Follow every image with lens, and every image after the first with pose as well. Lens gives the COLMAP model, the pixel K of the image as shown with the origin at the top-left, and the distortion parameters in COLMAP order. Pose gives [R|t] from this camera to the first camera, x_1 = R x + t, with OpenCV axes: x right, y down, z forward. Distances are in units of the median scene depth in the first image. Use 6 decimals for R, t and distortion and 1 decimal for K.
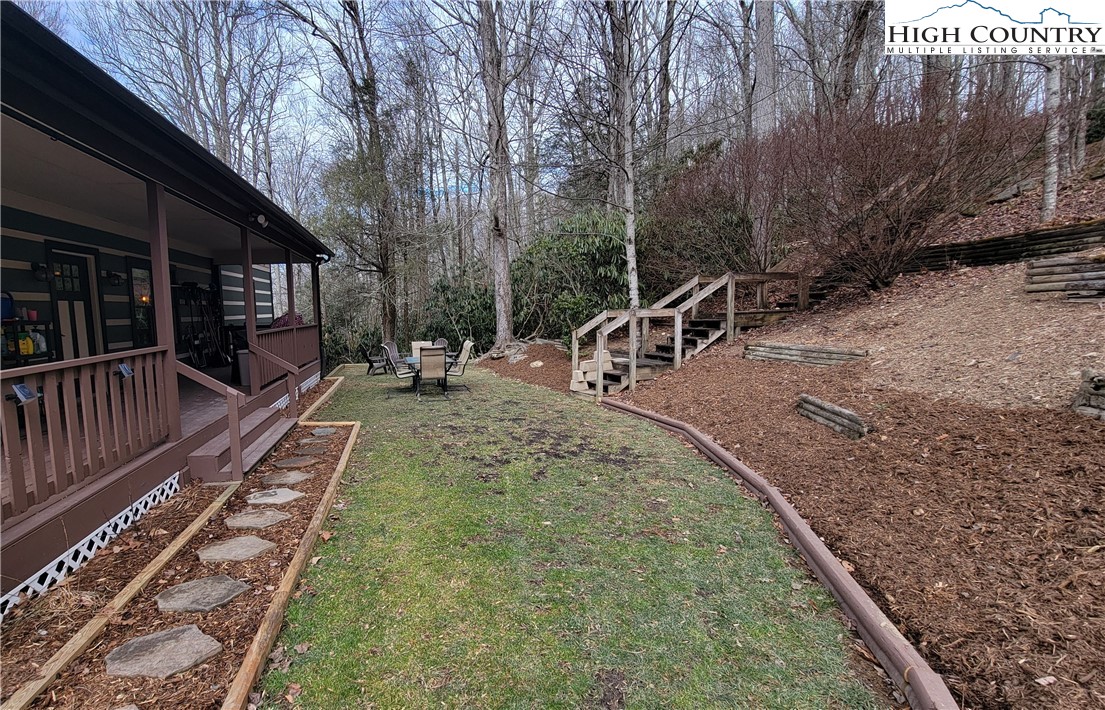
lens RADIAL K [[489.4, 0, 553.6], [0, 489.4, 355.5], [0, 0, 1]] dist [-0.000402, -0.000088]
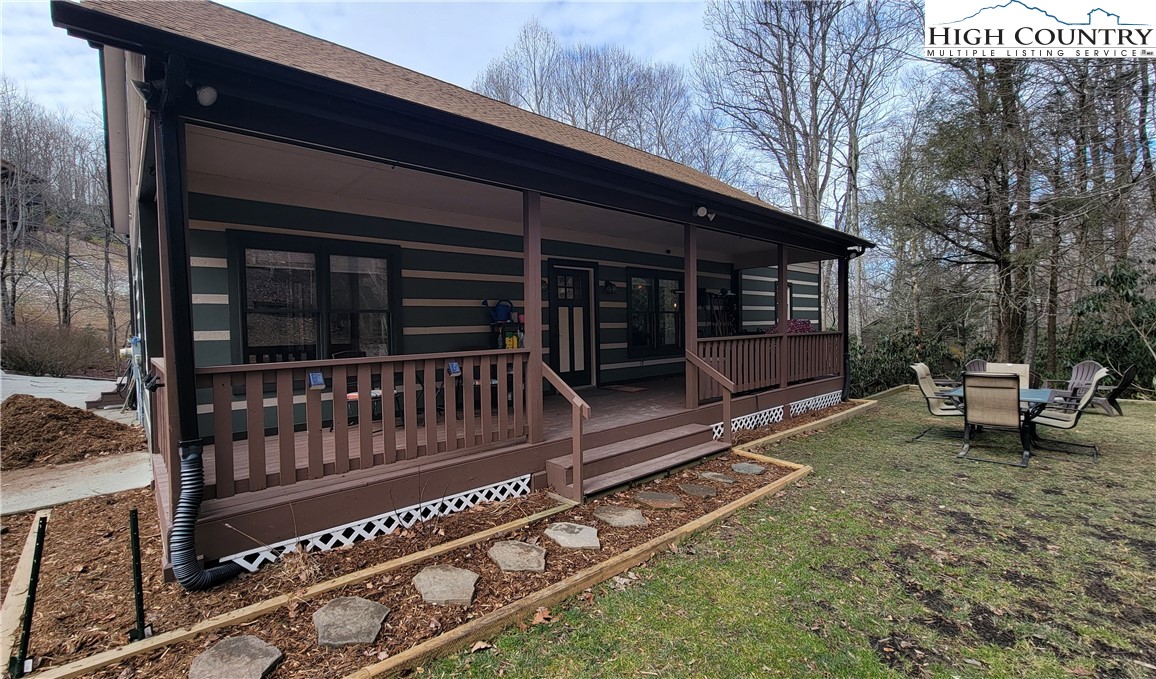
lens RADIAL K [[513.3, 0, 577.1], [0, 513.3, 335.6], [0, 0, 1]] dist [-0.003649, 0.000559]
pose [[0.458539, 0.028865, -0.888205, 0.144398], [-0.078728, 0.996862, -0.008247, -0.031540], [0.885180, 0.073708, 0.459373, 0.422643]]
